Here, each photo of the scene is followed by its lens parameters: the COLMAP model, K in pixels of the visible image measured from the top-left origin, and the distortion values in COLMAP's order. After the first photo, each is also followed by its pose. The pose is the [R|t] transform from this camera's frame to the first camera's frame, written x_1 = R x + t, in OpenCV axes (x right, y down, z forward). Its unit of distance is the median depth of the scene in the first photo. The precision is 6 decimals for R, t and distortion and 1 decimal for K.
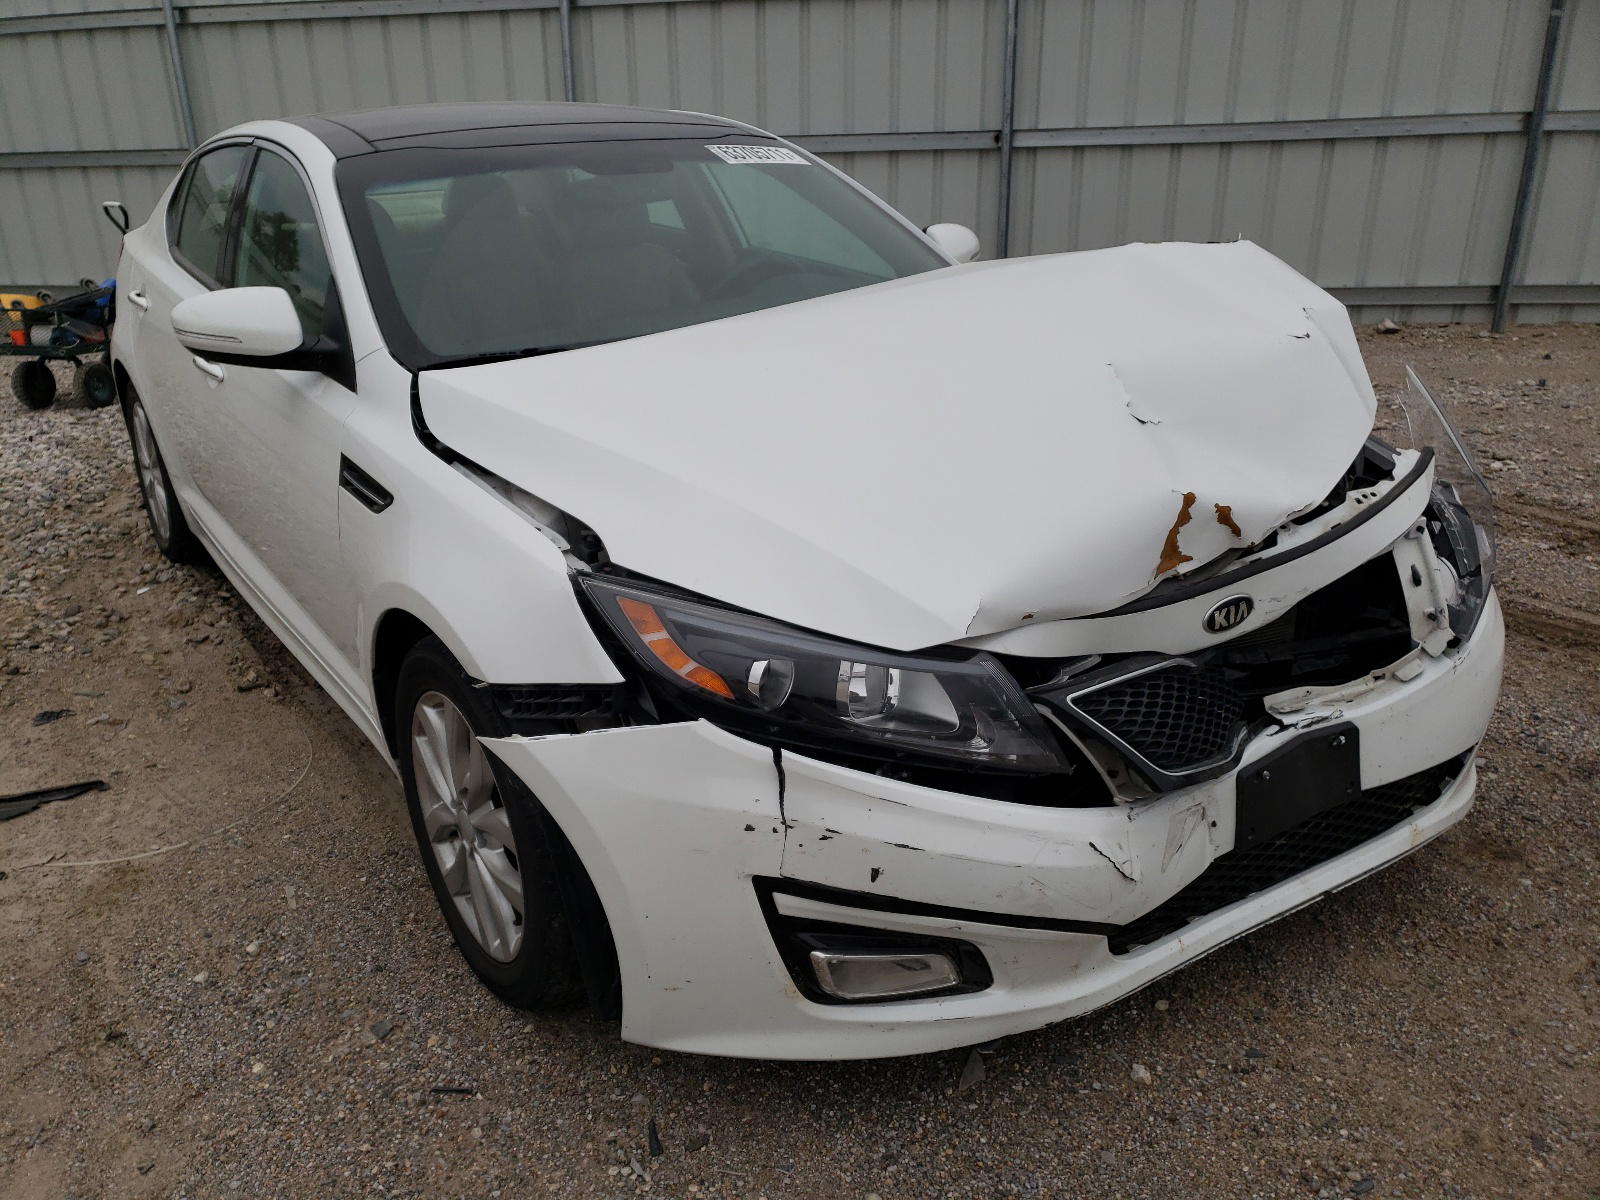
lens RADIAL K [[1240.0, 0, 788.3], [0, 1240.0, 604.0], [0, 0, 1]] dist [0.035908, -0.016682]
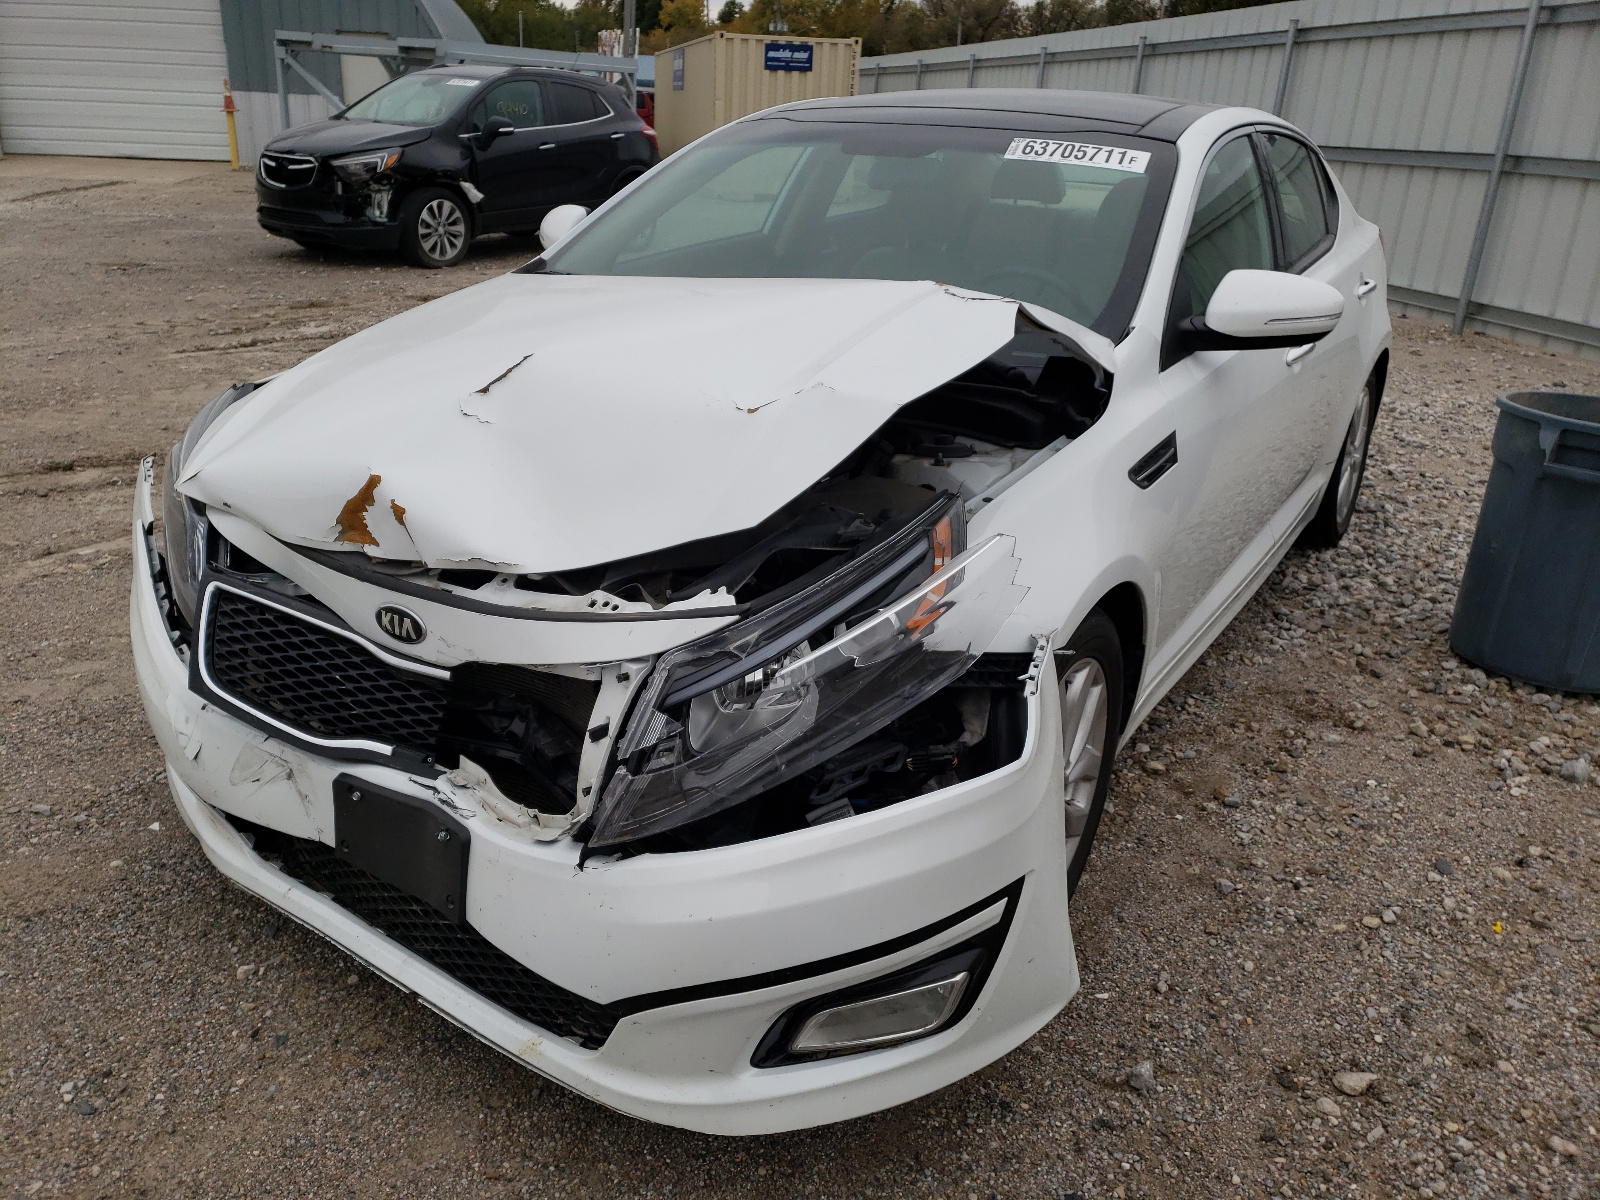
lens RADIAL K [[1240.0, 0, 800.3], [0, 1240.0, 599.8], [0, 0, 1]] dist [0.035908, -0.016682]
pose [[0.391190, 0.375575, -0.840187, 1.185712], [-0.383739, 0.896356, 0.222015, -0.313808], [0.836489, 0.235562, 0.494769, 0.747815]]
